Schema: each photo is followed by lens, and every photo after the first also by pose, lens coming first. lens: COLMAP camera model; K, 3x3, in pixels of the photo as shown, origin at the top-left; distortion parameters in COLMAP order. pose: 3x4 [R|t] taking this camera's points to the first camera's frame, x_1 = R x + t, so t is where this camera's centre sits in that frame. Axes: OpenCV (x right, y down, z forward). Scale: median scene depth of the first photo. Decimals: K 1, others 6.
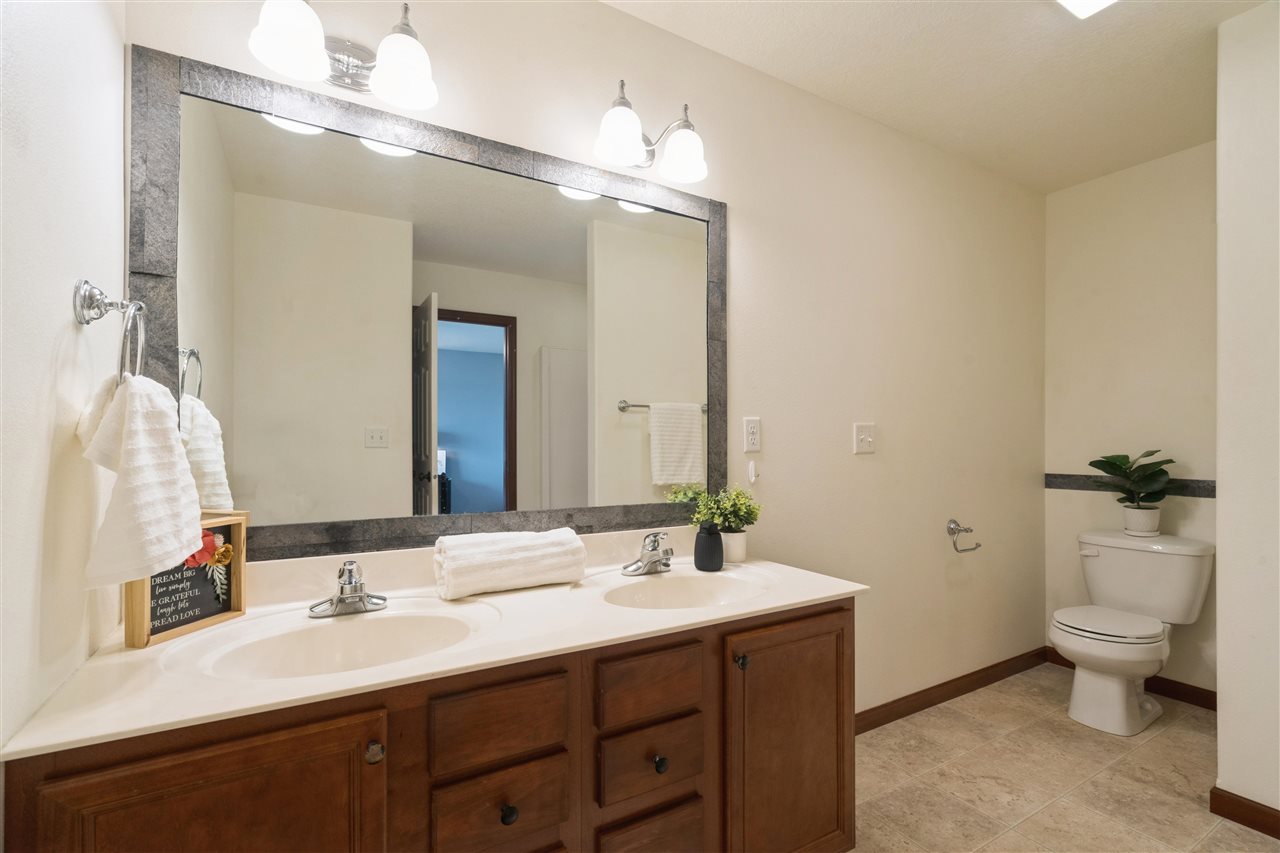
lens RADIAL K [[573.8, 0, 641.6], [0, 573.8, 435.5], [0, 0, 1]] dist [-0.001109, -0.000143]
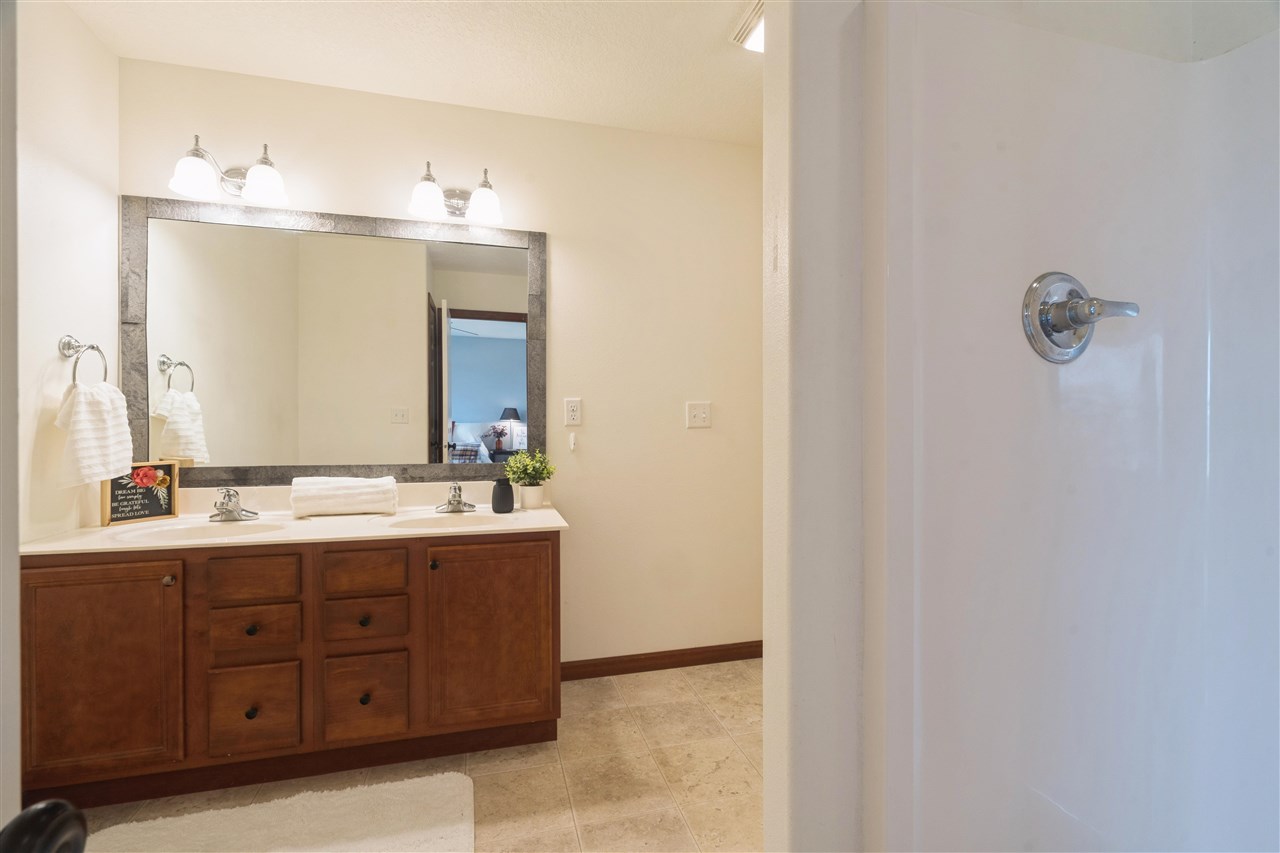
lens RADIAL K [[571.9, 0, 637.2], [0, 571.9, 415.2], [0, 0, 1]] dist [0.001199, 0.000127]
pose [[0.966229, -0.001398, -0.257680, 1.068504], [0.002479, 0.999989, 0.003867, 0.001802], [0.257672, -0.004376, 0.966222, -0.300520]]
